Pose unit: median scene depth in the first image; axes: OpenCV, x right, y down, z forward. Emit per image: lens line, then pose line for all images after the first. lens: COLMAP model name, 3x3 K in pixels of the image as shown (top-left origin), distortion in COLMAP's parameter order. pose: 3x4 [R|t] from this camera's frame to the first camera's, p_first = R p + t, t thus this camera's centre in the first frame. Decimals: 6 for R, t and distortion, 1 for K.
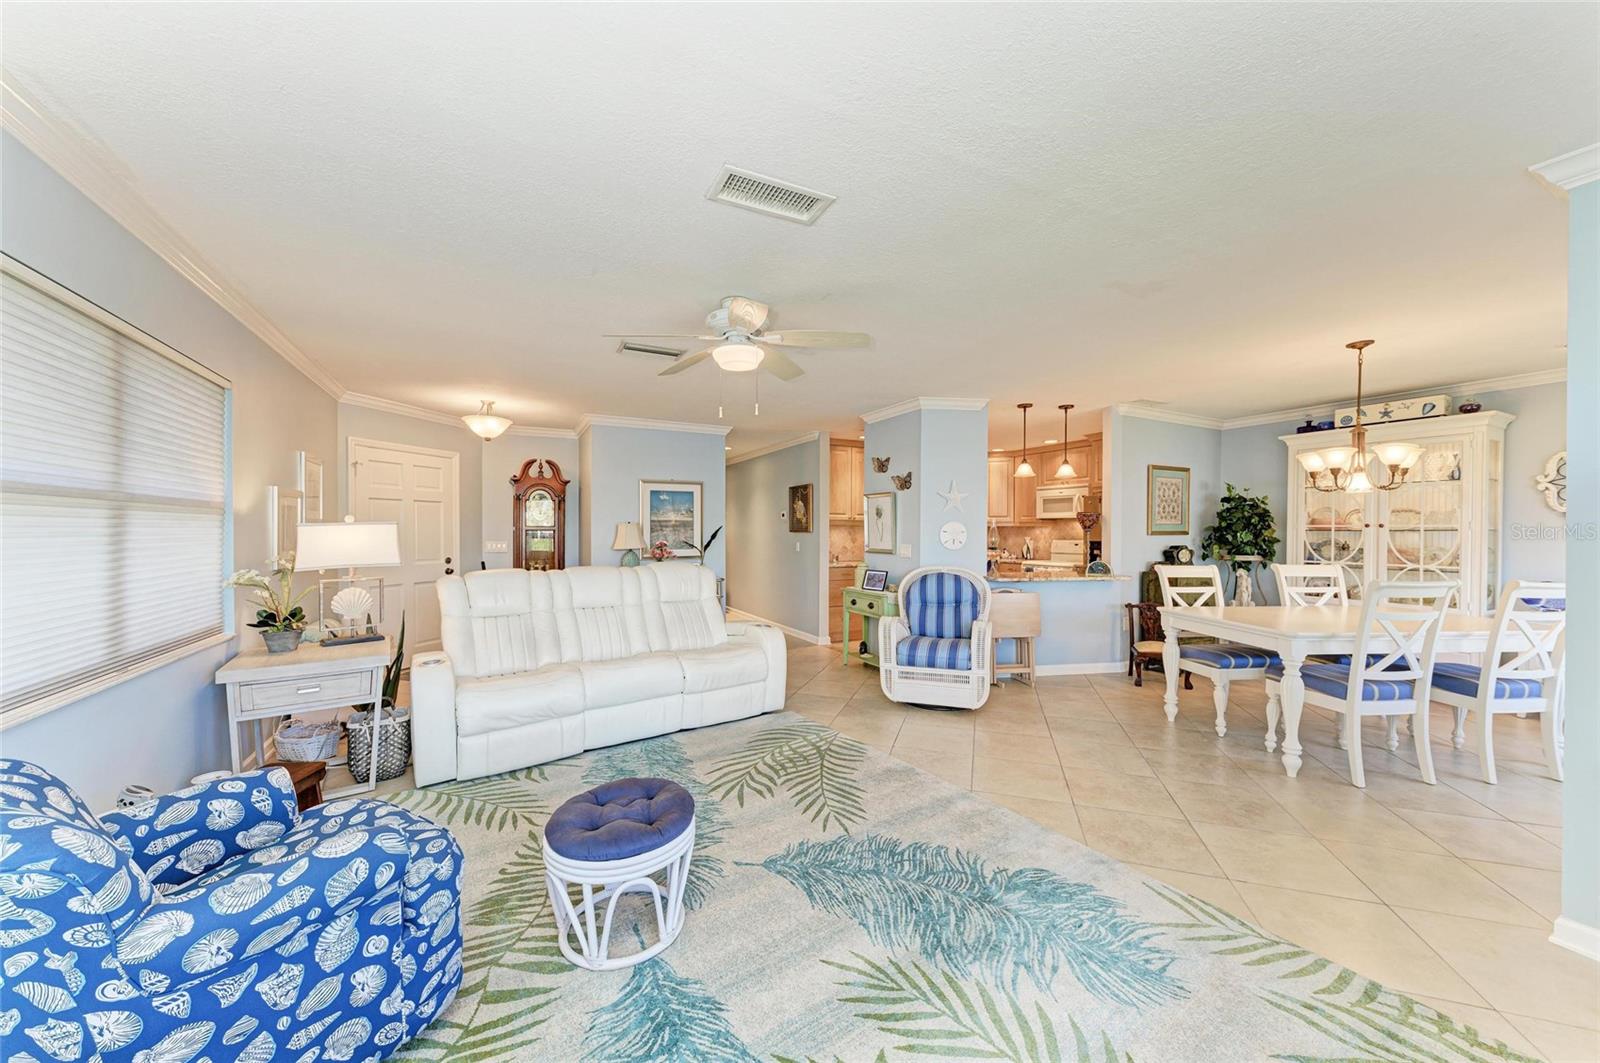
lens RADIAL K [[570.5, 0, 794.3], [0, 570.5, 537.3], [0, 0, 1]] dist [0.000291, -0.000145]
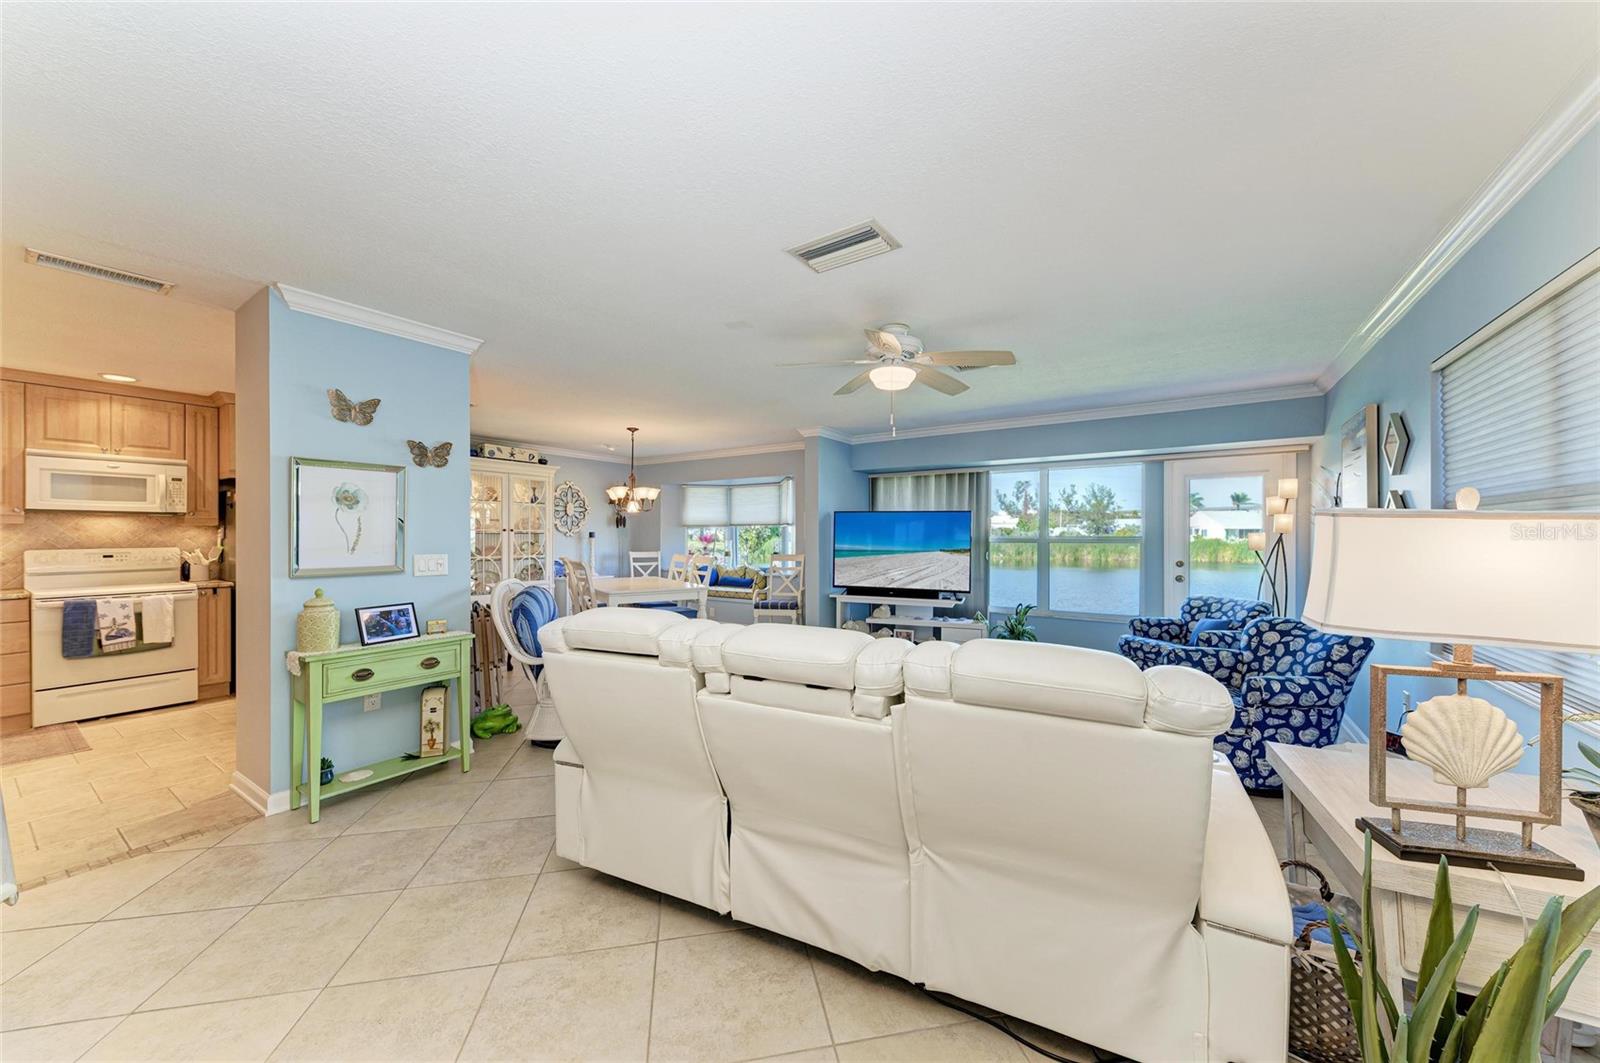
lens RADIAL K [[570.5, 0, 800.1], [0, 570.5, 537.2], [0, 0, 1]] dist [0.000291, -0.000145]
pose [[-0.492169, -0.004192, 0.870490, -0.550380], [0.008311, 0.999920, 0.009514, -0.009212], [-0.870460, 0.011918, -0.492095, 0.960807]]
